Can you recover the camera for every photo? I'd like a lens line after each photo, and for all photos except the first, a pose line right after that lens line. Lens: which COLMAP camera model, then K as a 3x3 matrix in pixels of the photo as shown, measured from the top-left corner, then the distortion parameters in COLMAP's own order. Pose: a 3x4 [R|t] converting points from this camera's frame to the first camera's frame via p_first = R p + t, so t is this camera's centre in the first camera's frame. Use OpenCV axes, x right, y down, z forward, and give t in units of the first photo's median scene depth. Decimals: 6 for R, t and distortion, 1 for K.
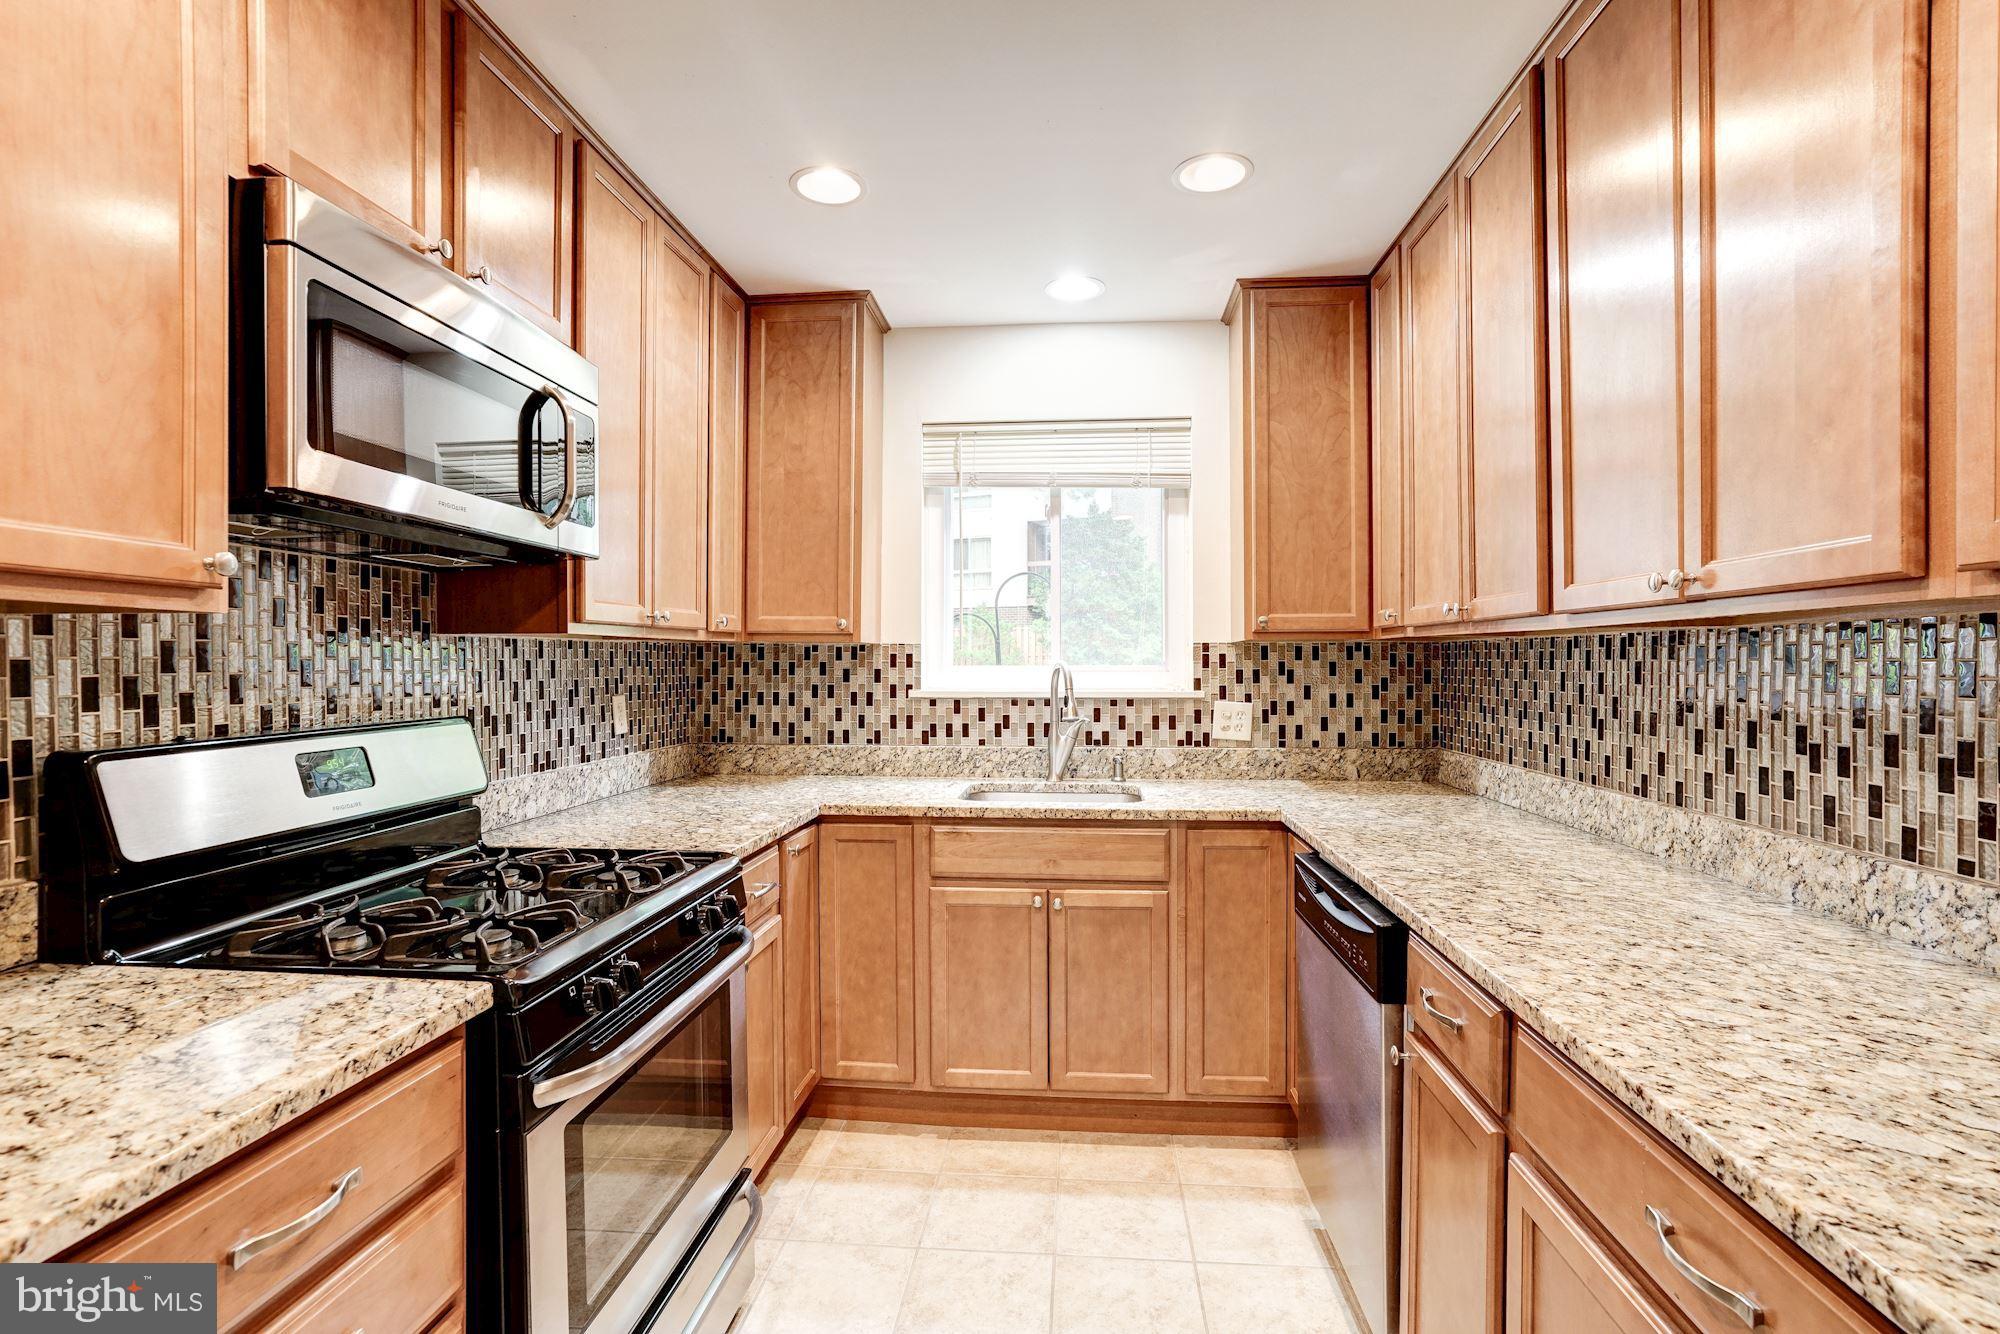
lens RADIAL K [[930.7, 0, 1008.1], [0, 930.7, 668.5], [0, 0, 1]] dist [-0.063725, 0.044140]
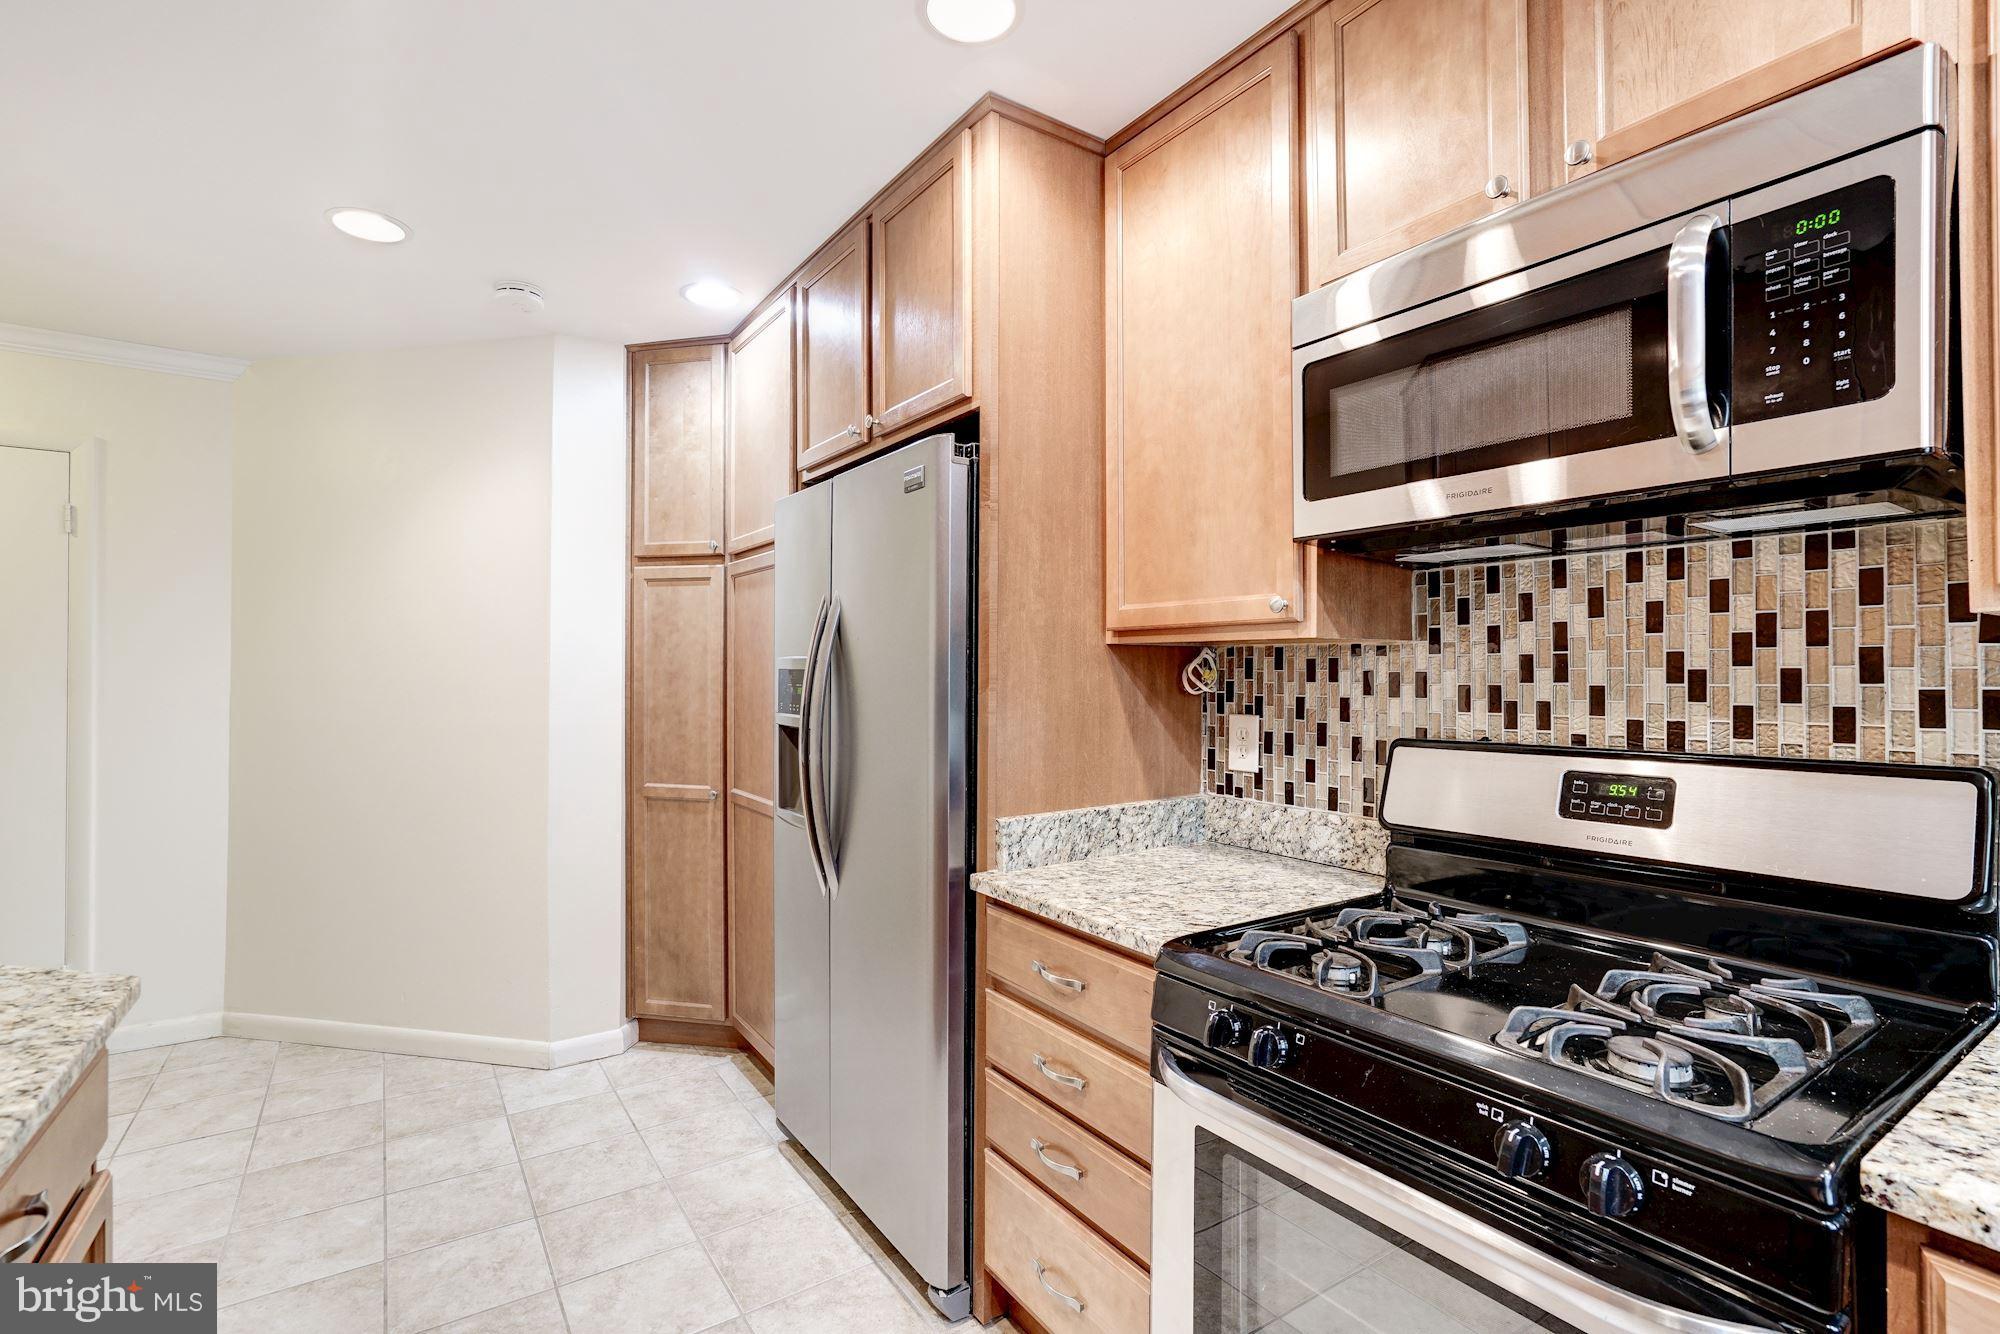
lens RADIAL K [[928.8, 0, 990.7], [0, 928.8, 657.9], [0, 0, 1]] dist [-0.048503, 0.024725]
pose [[-0.784800, -0.009320, -0.619679, 0.156764], [-0.000935, 0.999904, -0.013854, -0.004989], [0.619748, -0.010293, -0.784733, 0.770779]]
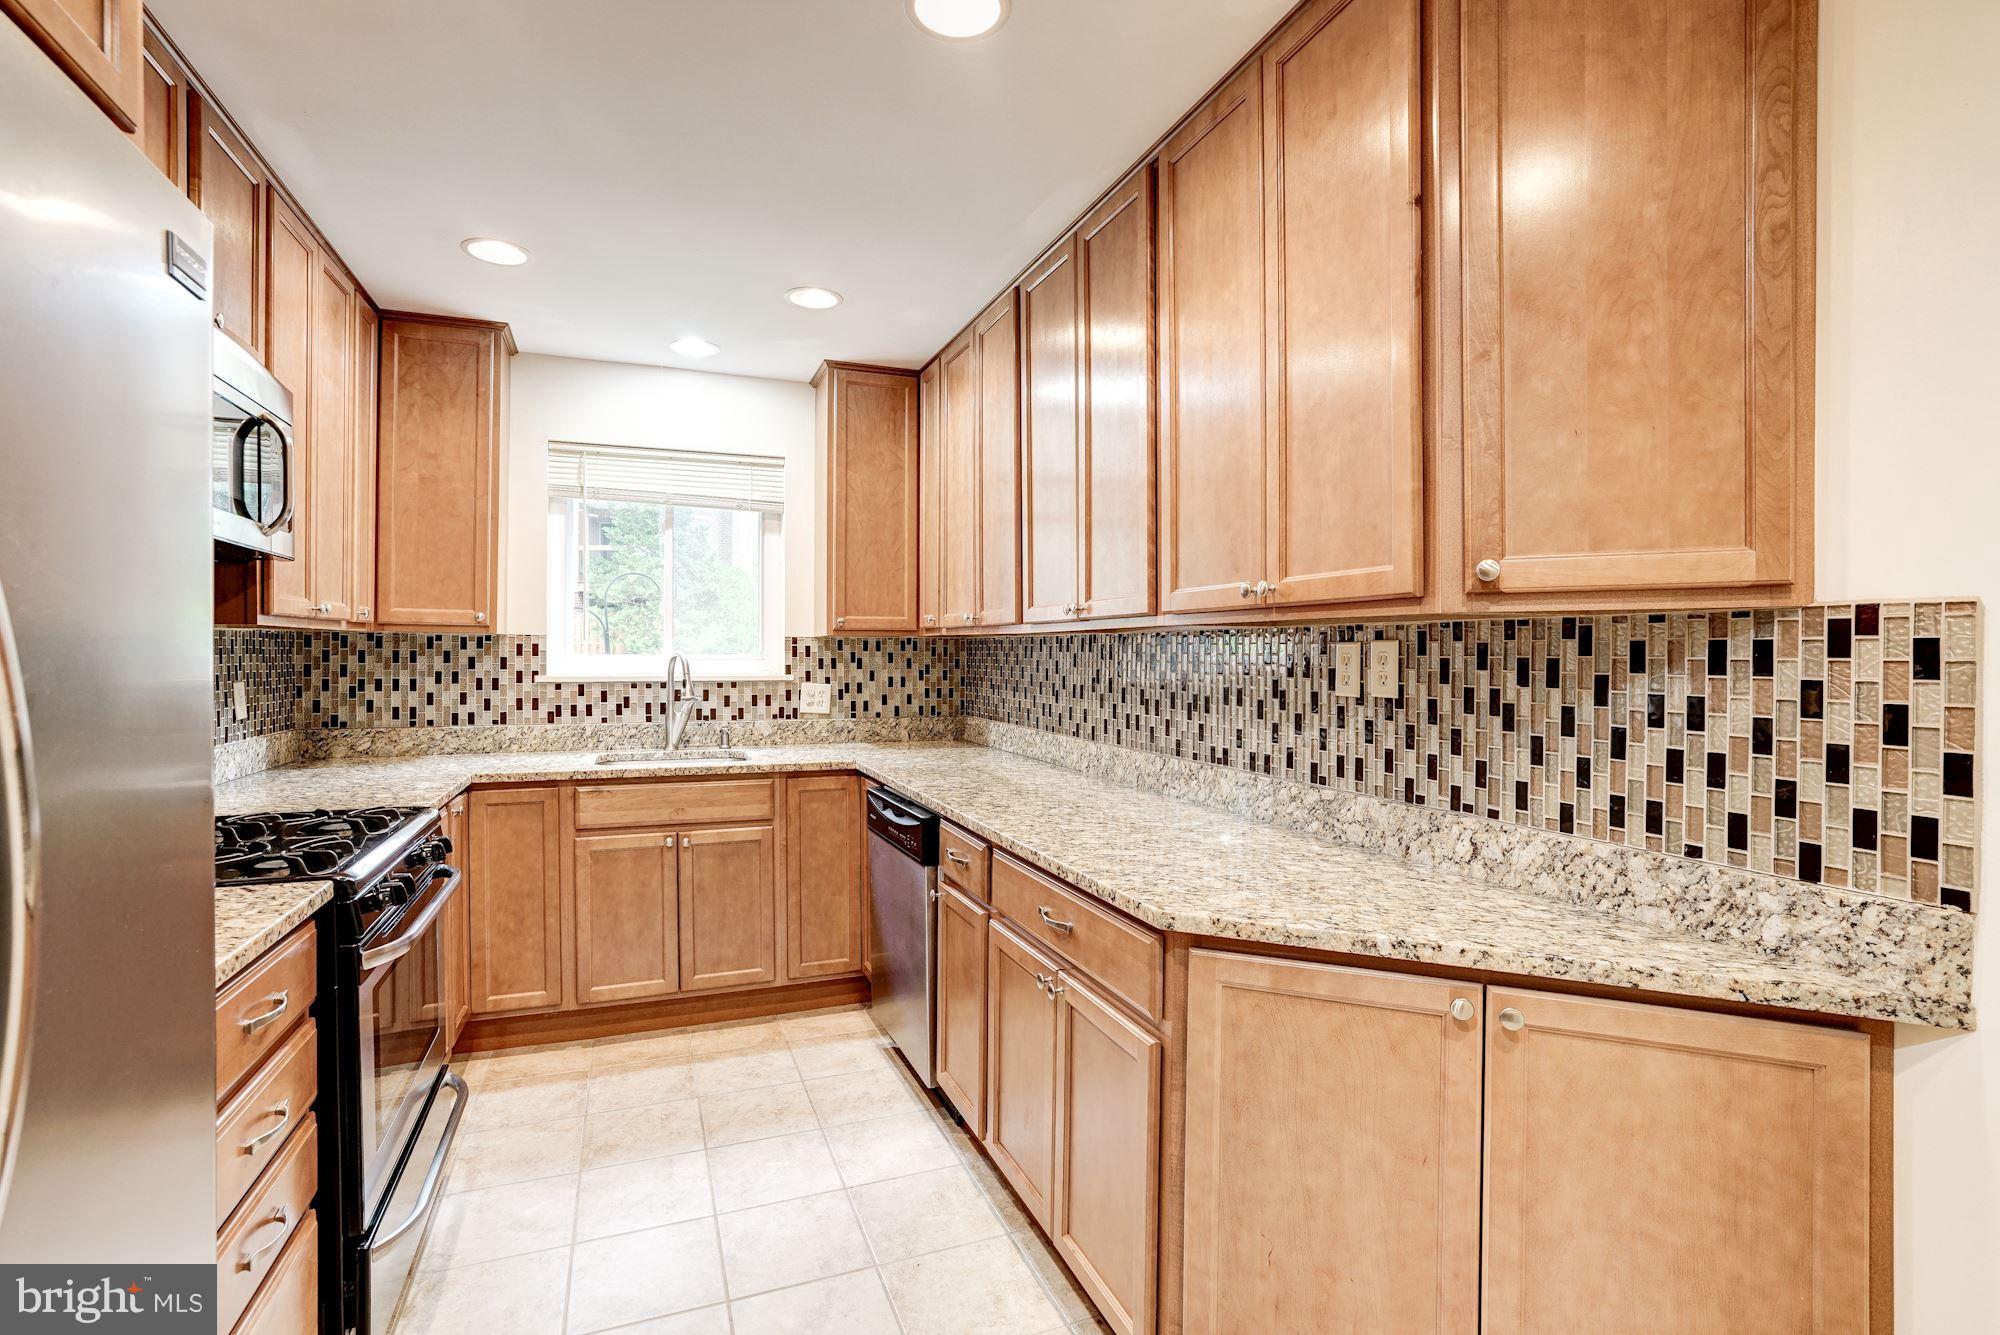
lens RADIAL K [[928.8, 0, 990.7], [0, 928.8, 658.4], [0, 0, 1]] dist [-0.048503, 0.024725]
pose [[0.899388, 0.001984, 0.437147, -0.113619], [-0.002018, 0.999998, -0.000386, 0.001521], [-0.437147, -0.000534, 0.899390, -0.290956]]
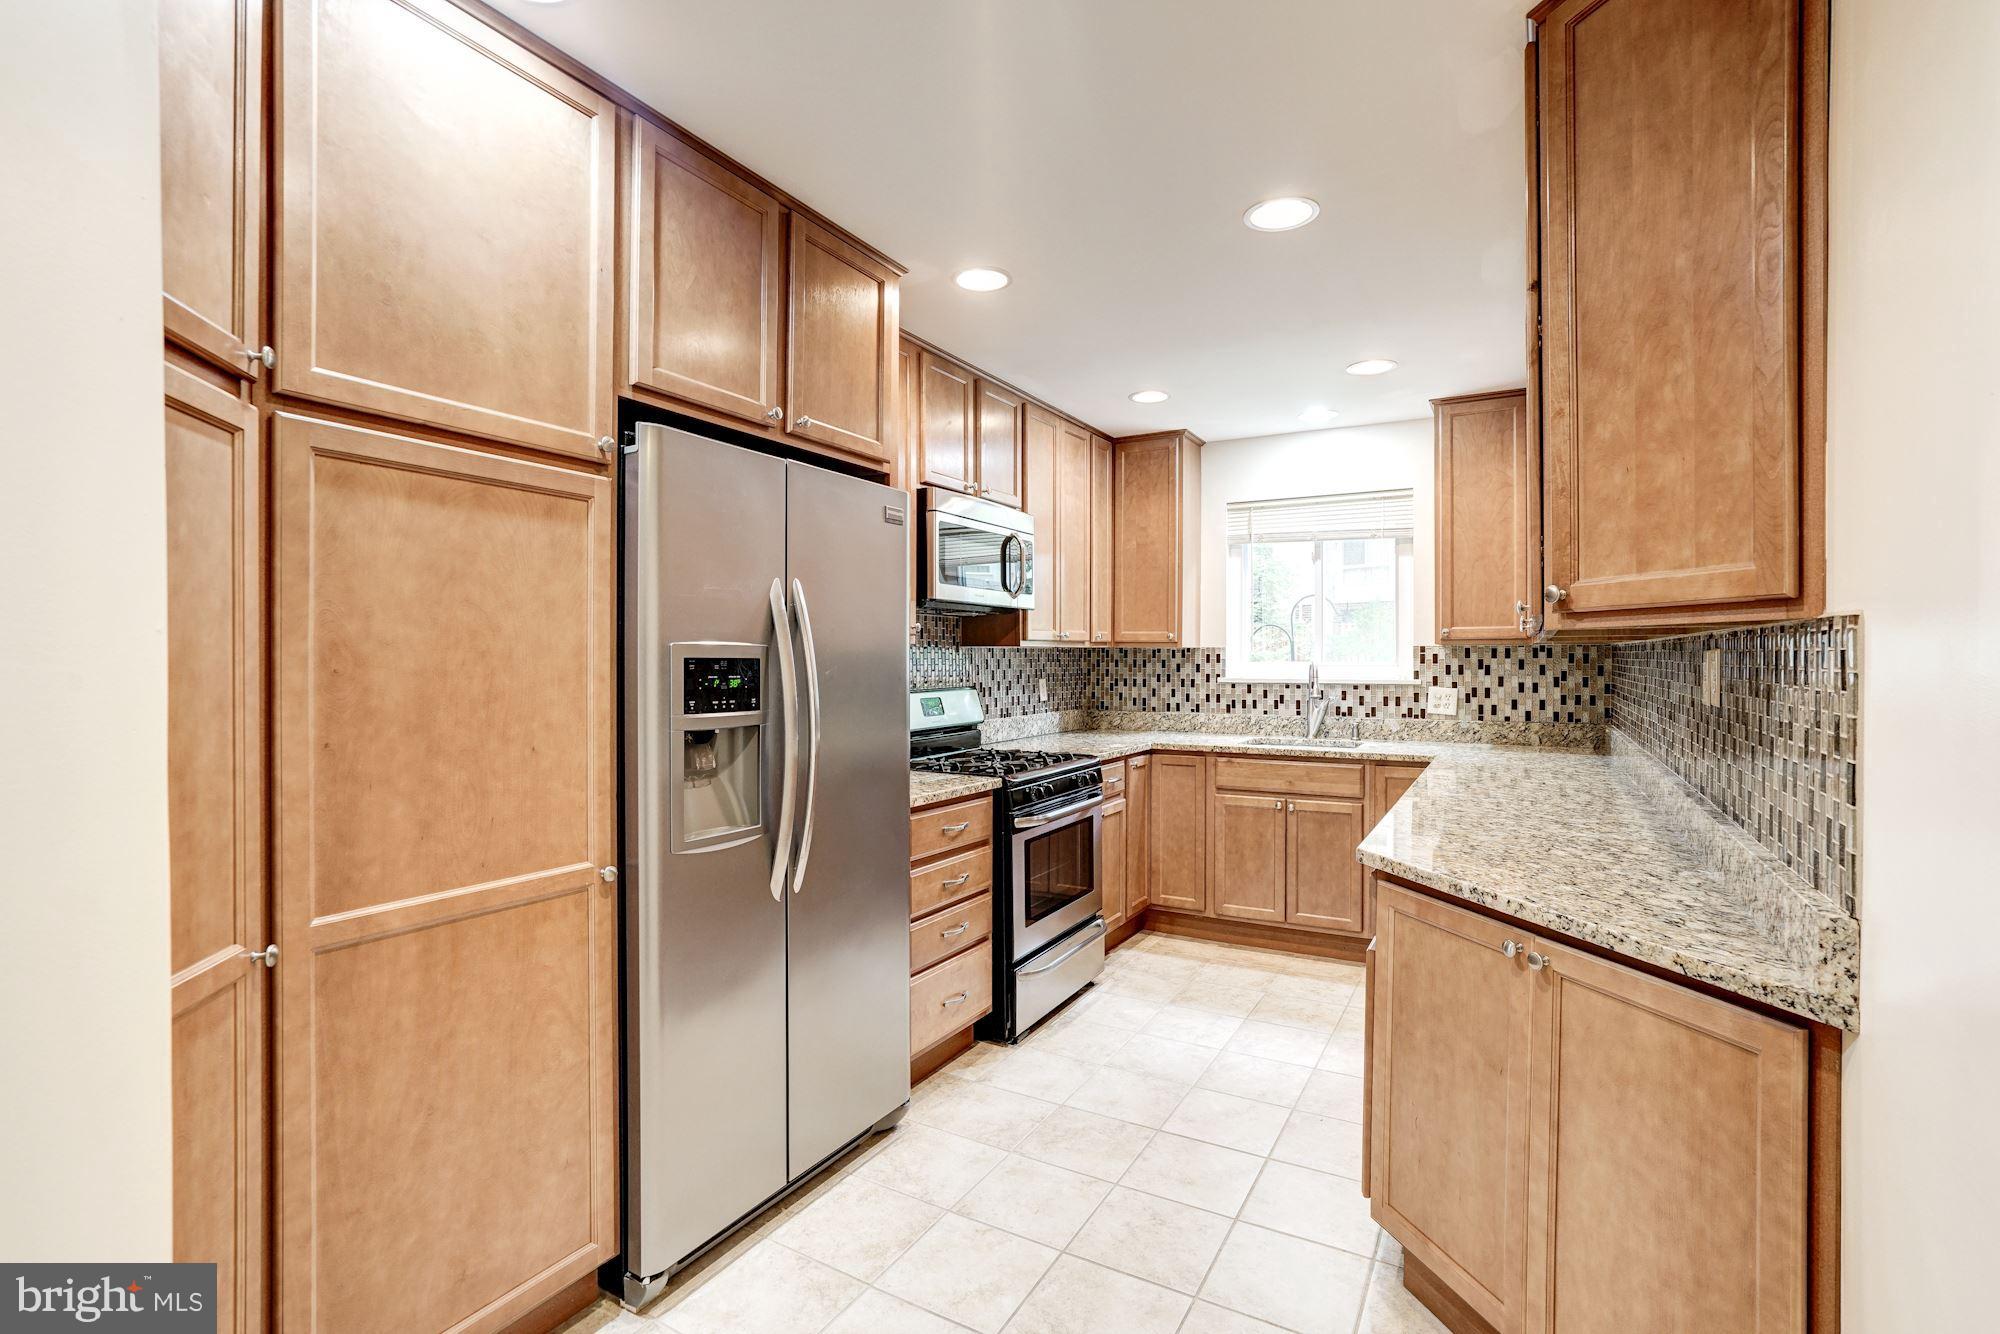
lens RADIAL K [[928.8, 0, 990.7], [0, 928.8, 657.9], [0, 0, 1]] dist [-0.048503, 0.024725]
pose [[0.900822, -0.000459, -0.434187, 0.259967], [-0.001671, 0.999988, -0.004525, -0.002307], [0.434184, 0.004802, 0.900811, -0.644010]]
